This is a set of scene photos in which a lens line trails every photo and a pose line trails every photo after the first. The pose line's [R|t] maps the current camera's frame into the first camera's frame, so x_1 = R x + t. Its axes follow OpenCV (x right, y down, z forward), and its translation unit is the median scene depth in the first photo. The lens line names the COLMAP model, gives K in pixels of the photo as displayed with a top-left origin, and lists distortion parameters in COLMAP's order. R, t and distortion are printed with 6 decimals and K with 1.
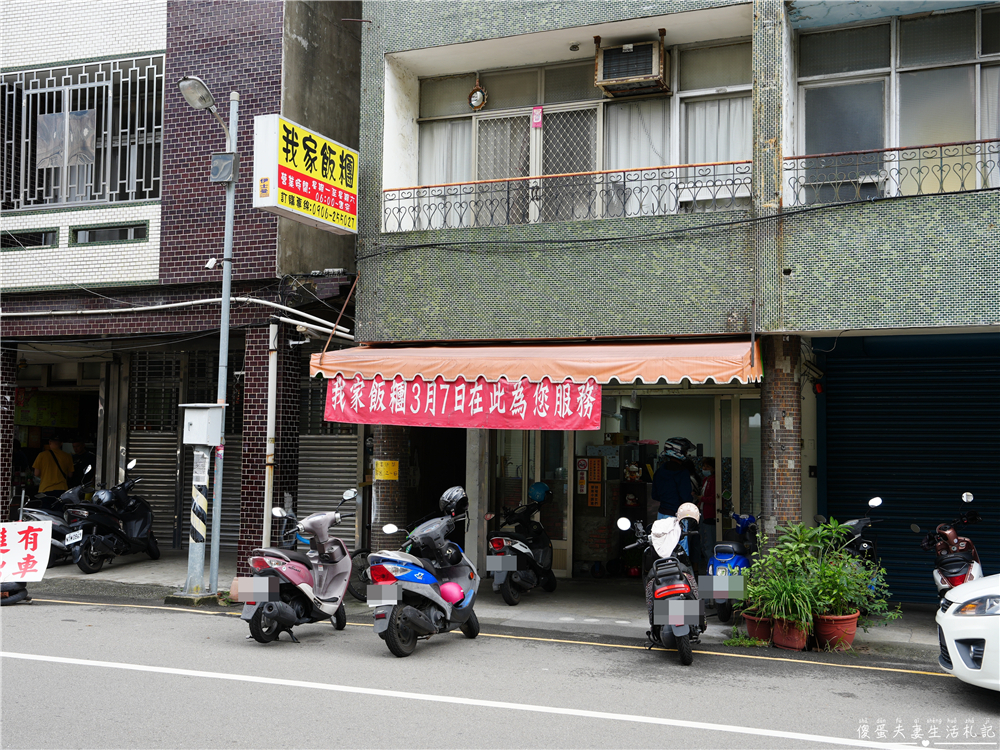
lens RADIAL K [[1077.7, 0, 500.0], [0, 1077.7, 375.0], [0, 0, 1]] dist [0.000234, -0.000038]
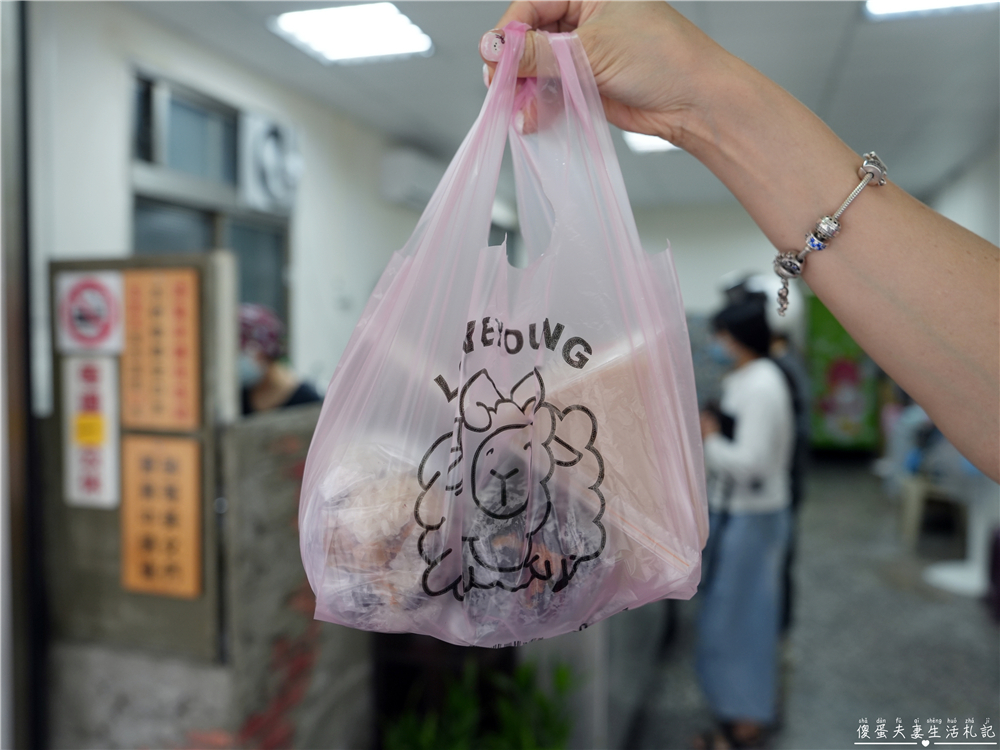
lens RADIAL K [[868.5, 0, 500.0], [0, 868.5, 375.0], [0, 0, 1]] dist [-0.036150, 0.000155]
pose [[0.995821, -0.012761, 0.090433, 0.123383], [0.001354, 0.992144, 0.125090, 0.076570], [-0.091319, -0.124445, 0.988015, 0.875269]]
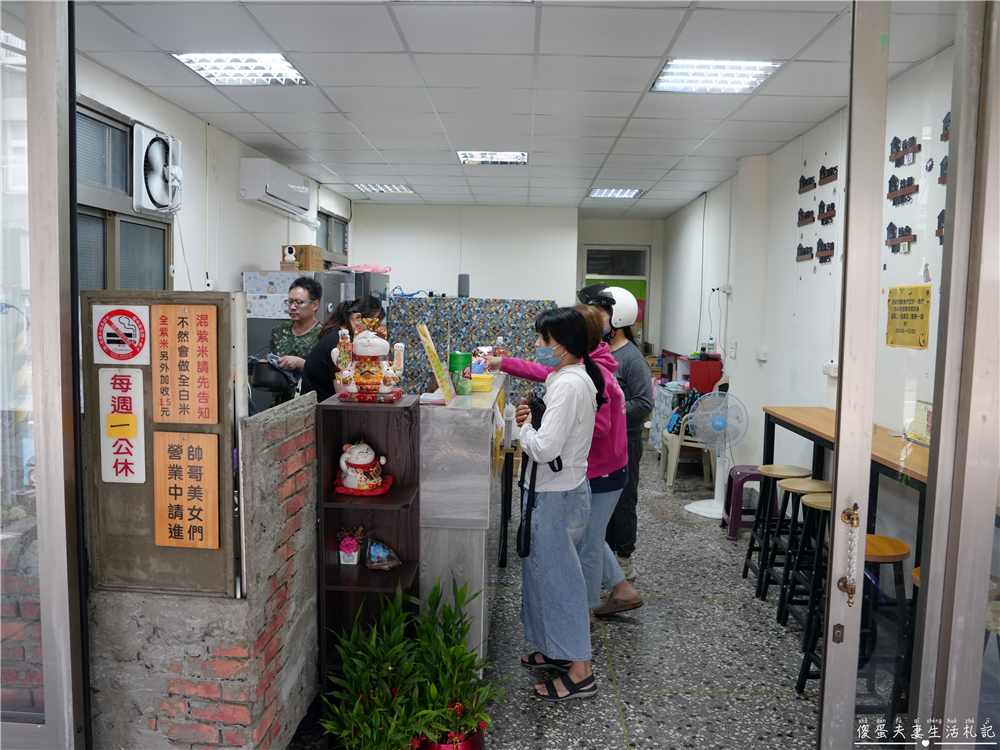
lens RADIAL K [[792.3, 0, 500.0], [0, 792.3, 375.0], [0, 0, 1]] dist [-0.120008, 0.115962]
pose [[0.942719, -0.021367, 0.332903, 0.094325], [-0.036573, 0.985311, 0.166807, 0.064370], [-0.331577, -0.169428, 0.928090, 0.848278]]
